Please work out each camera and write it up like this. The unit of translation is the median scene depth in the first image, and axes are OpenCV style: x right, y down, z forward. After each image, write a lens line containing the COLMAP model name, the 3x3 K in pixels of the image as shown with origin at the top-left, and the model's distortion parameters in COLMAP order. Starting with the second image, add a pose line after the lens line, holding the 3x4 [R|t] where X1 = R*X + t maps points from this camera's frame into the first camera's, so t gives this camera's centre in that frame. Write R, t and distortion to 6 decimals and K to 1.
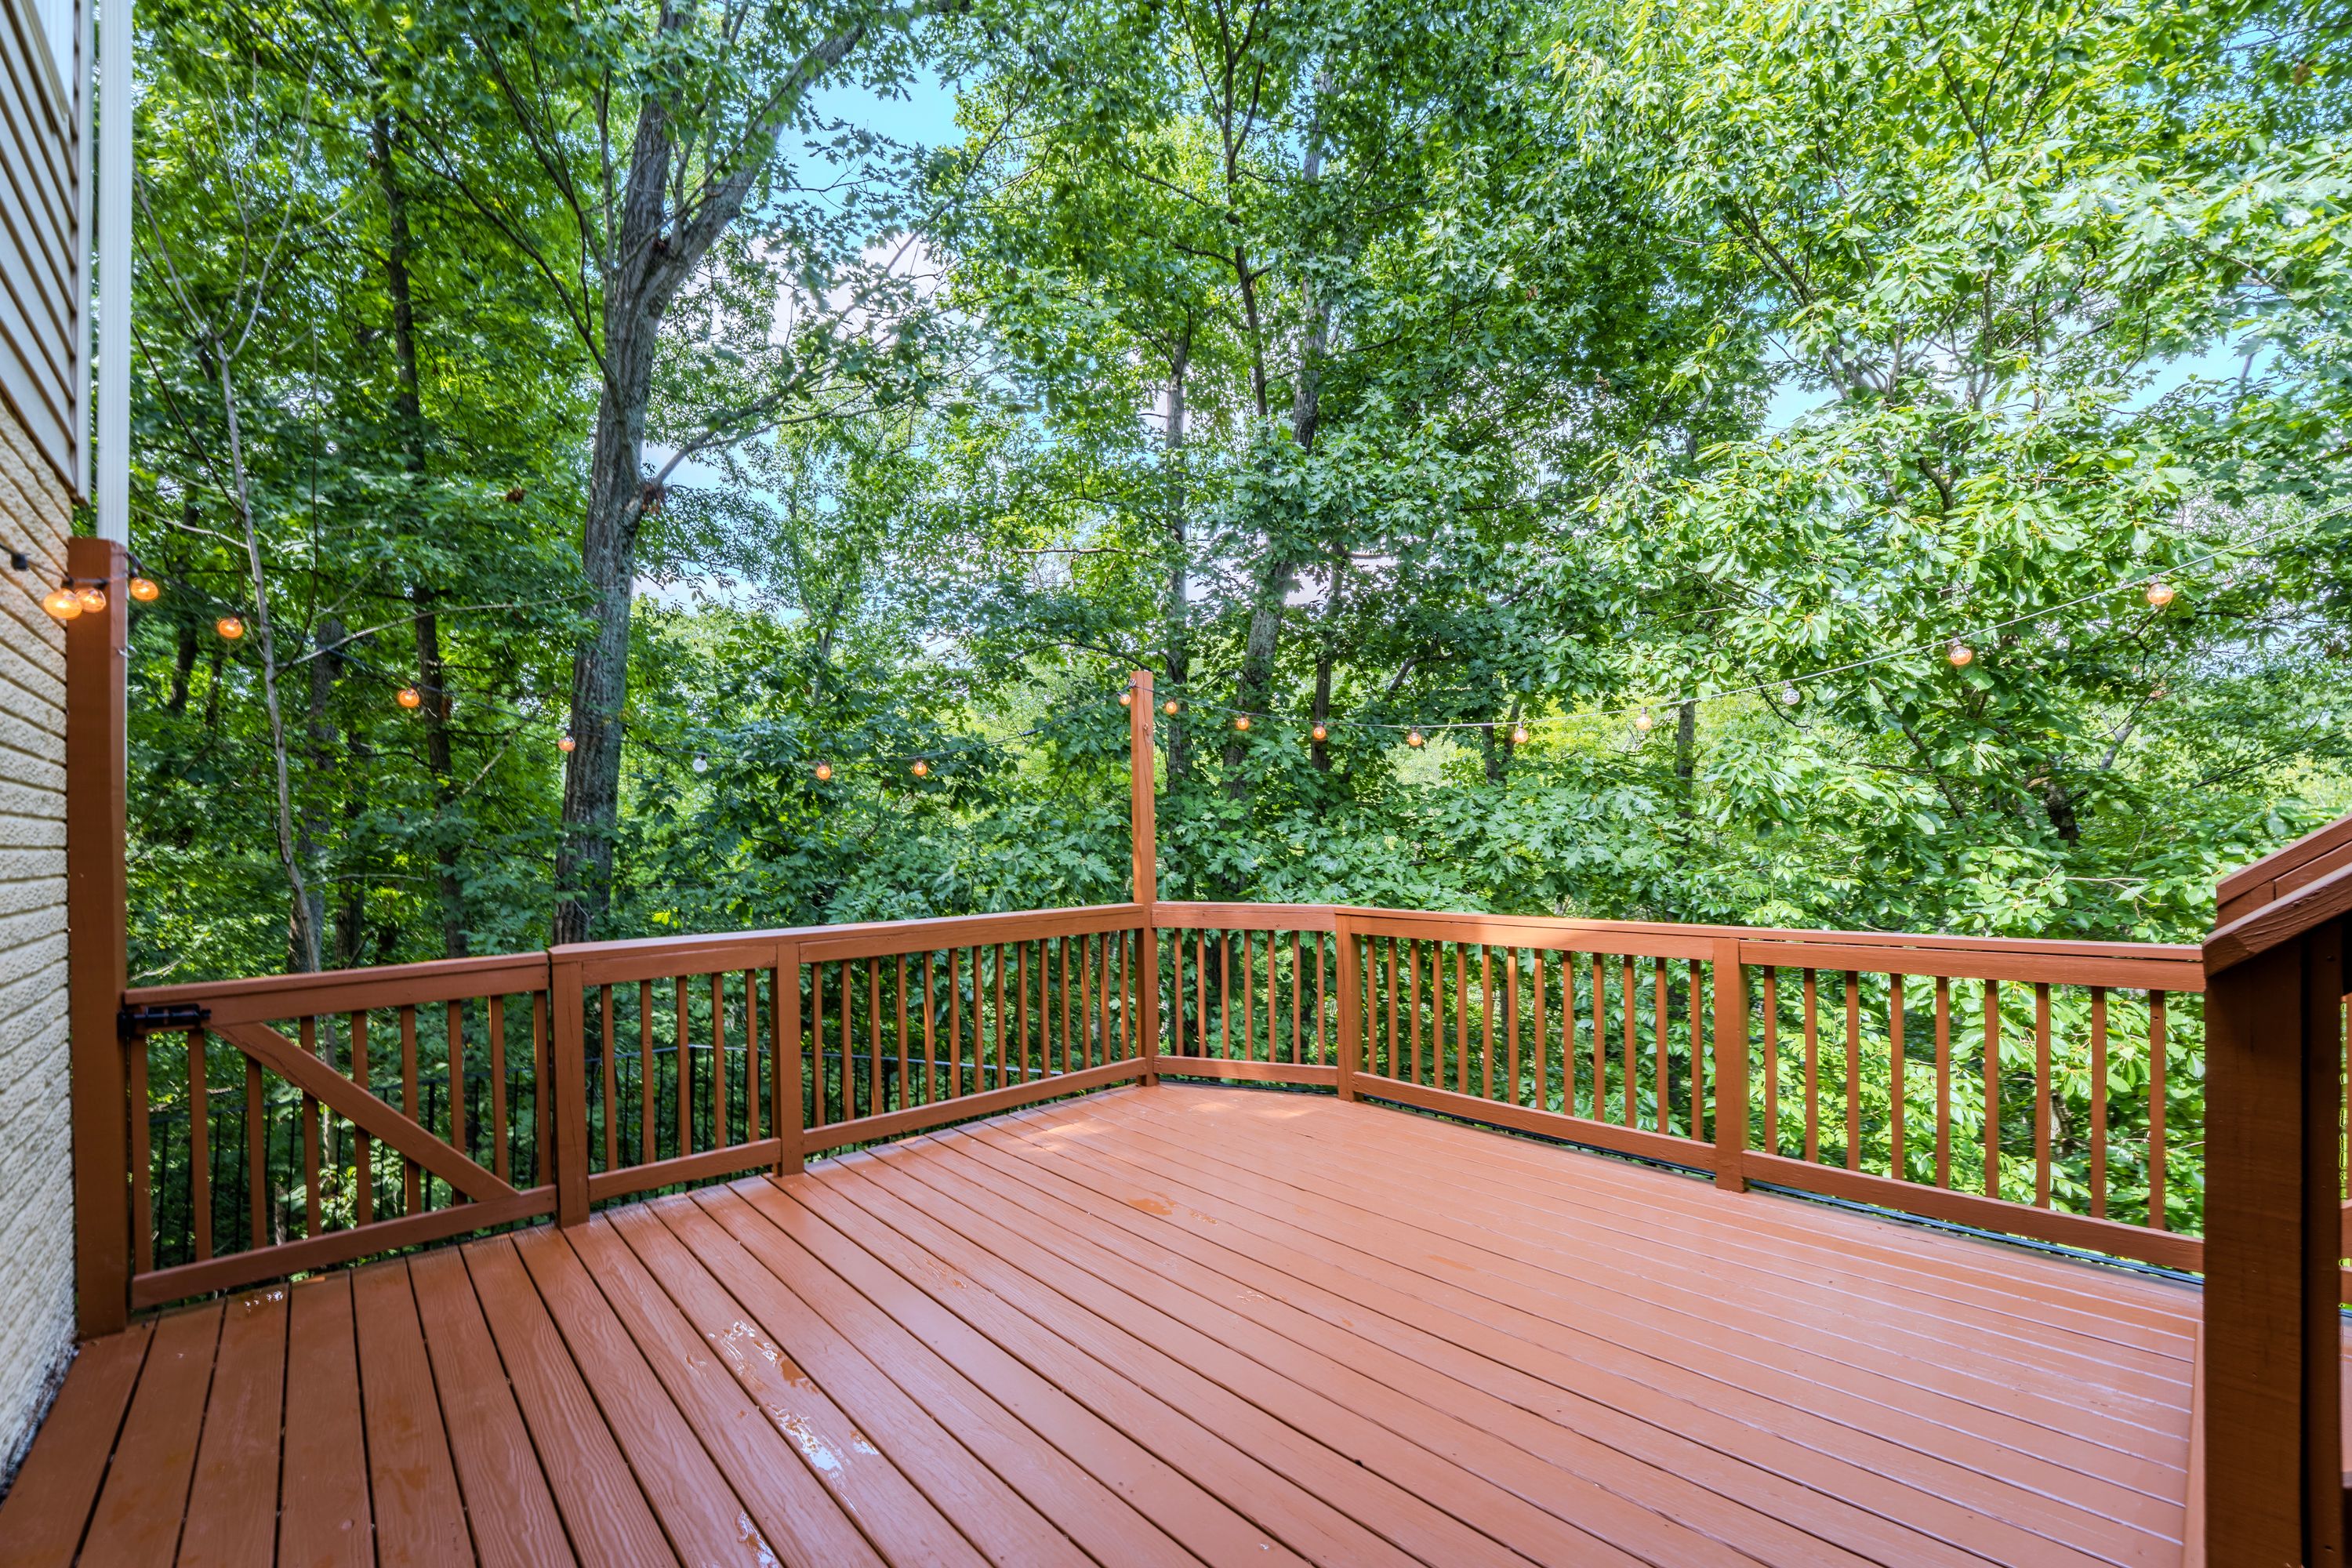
lens RADIAL K [[970.3, 0, 1181.0], [0, 970.3, 846.2], [0, 0, 1]] dist [-0.000133, -0.000034]
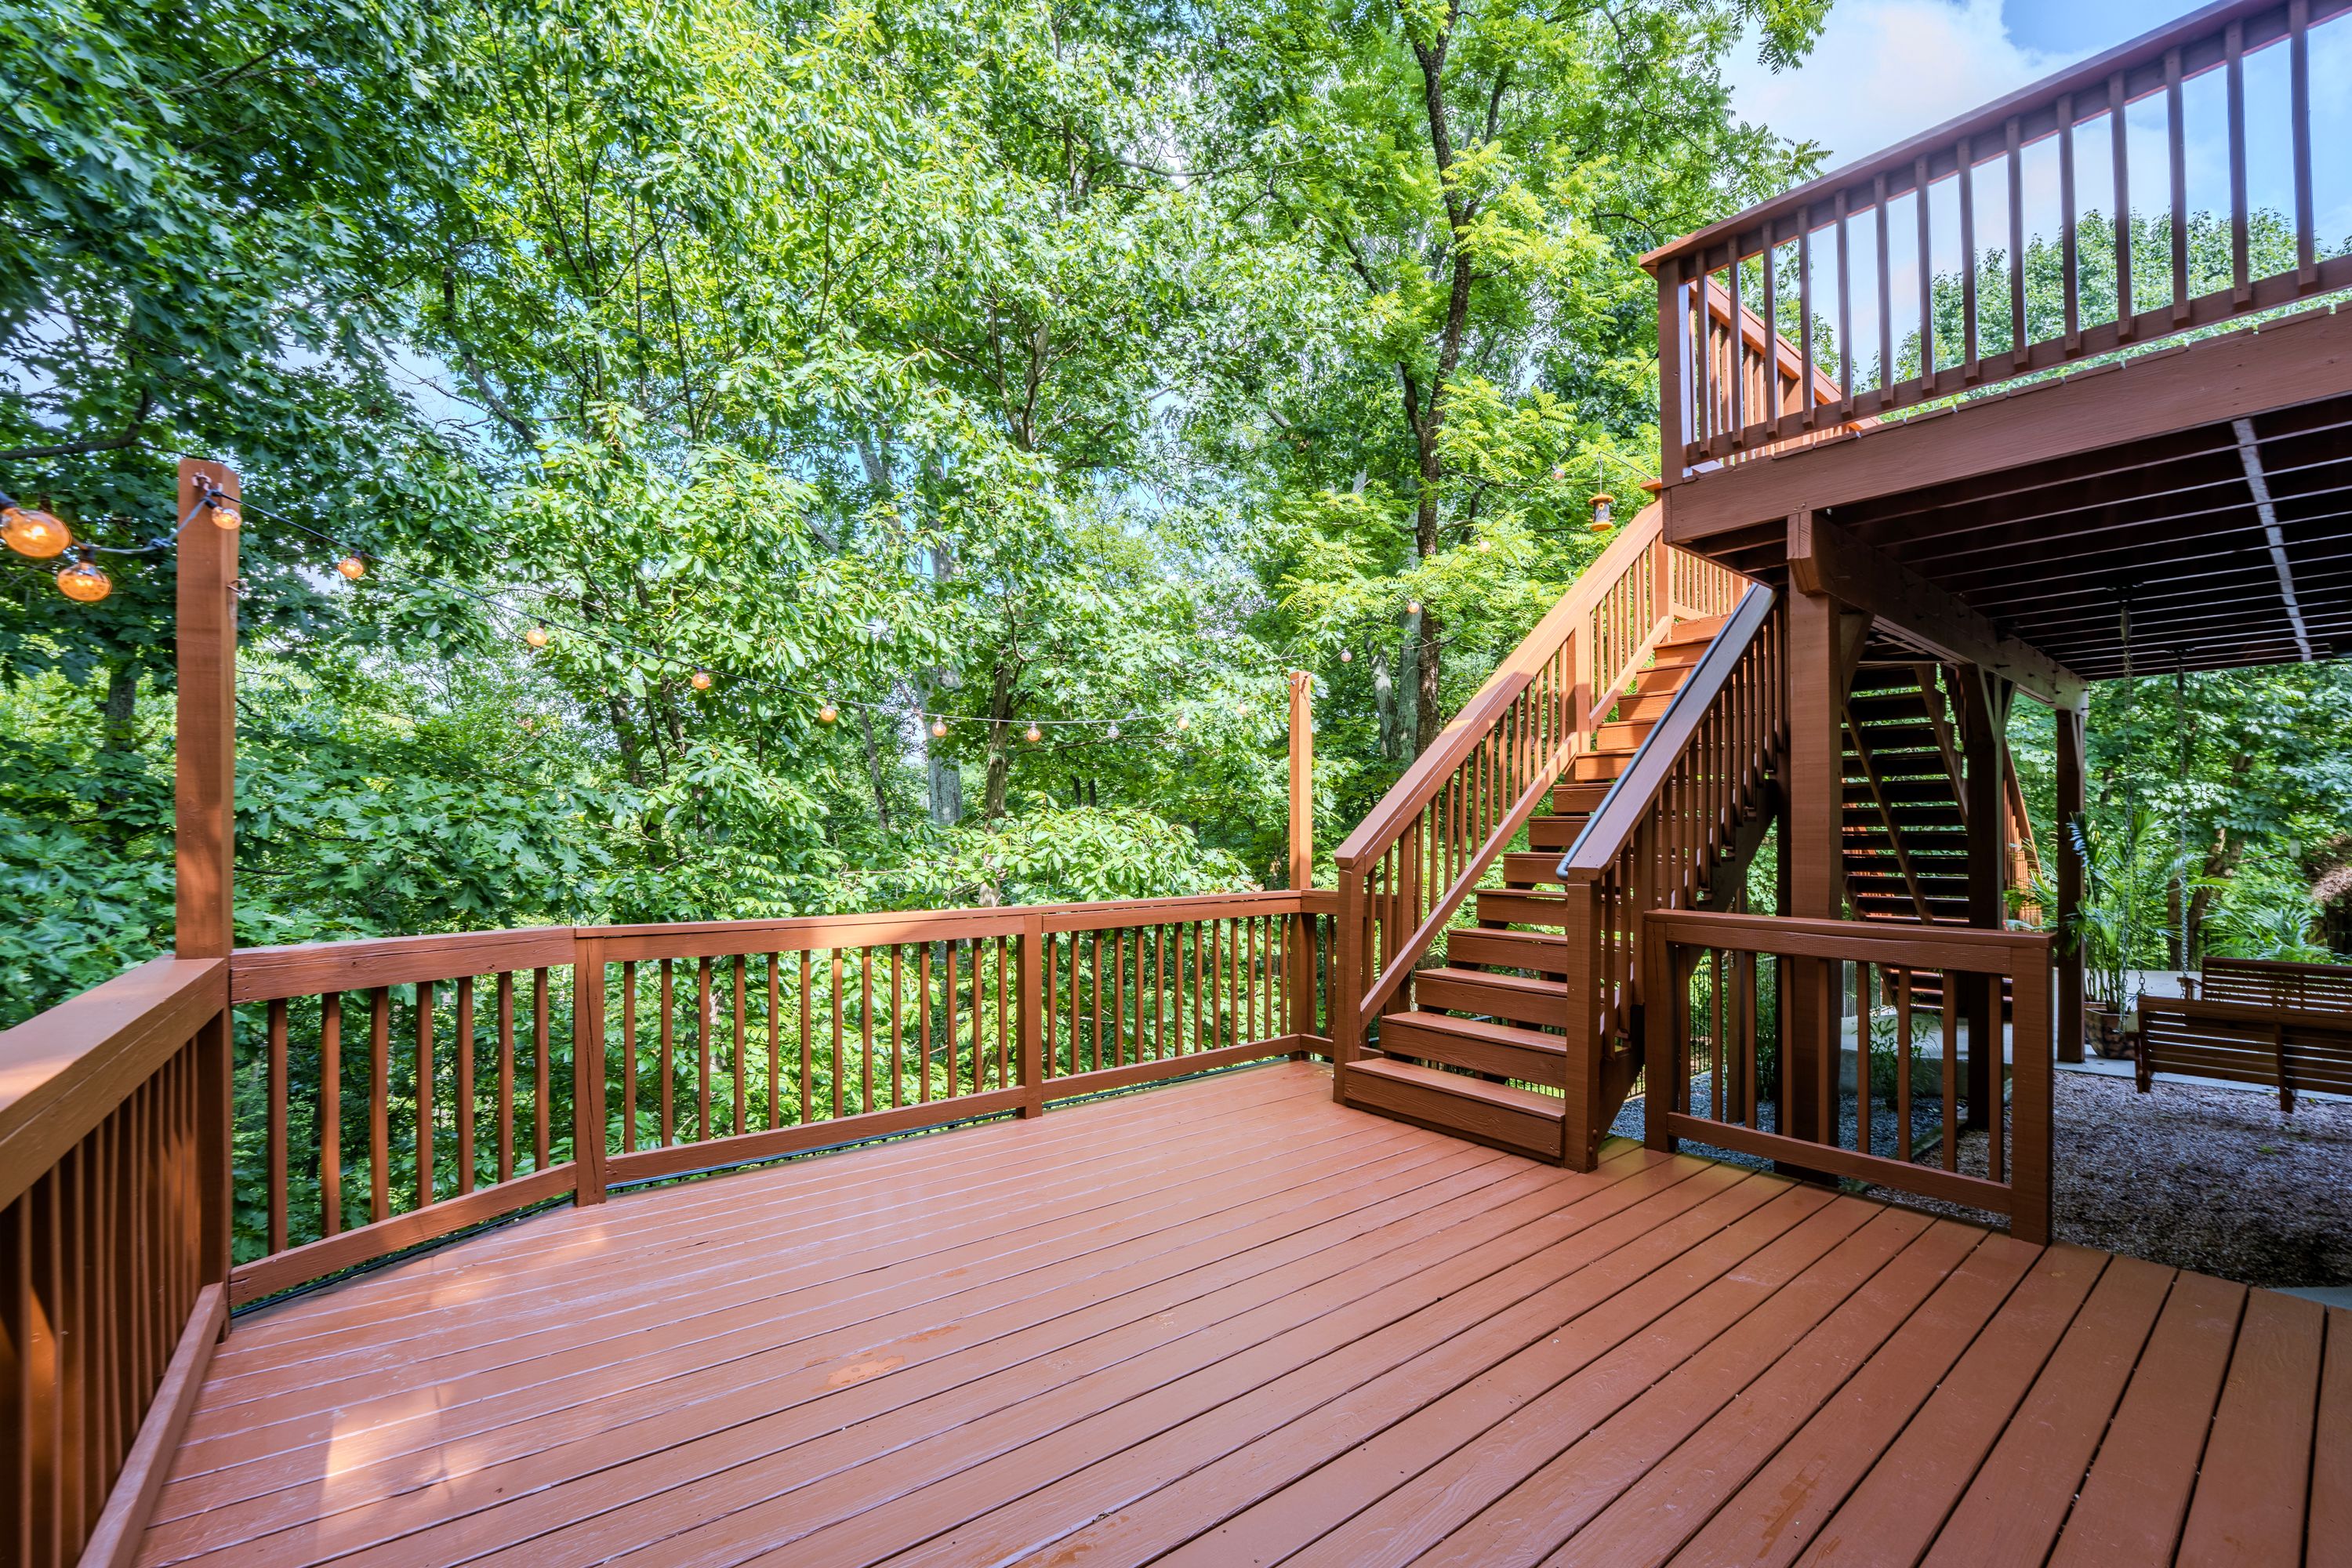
lens RADIAL K [[970.3, 0, 1181.0], [0, 970.3, 846.2], [0, 0, 1]] dist [-0.000133, -0.000034]
pose [[0.070043, 0.010457, 0.997489, -0.551006], [-0.003426, 0.999942, -0.010242, 0.013714], [-0.997538, -0.002700, 0.070075, 0.591186]]
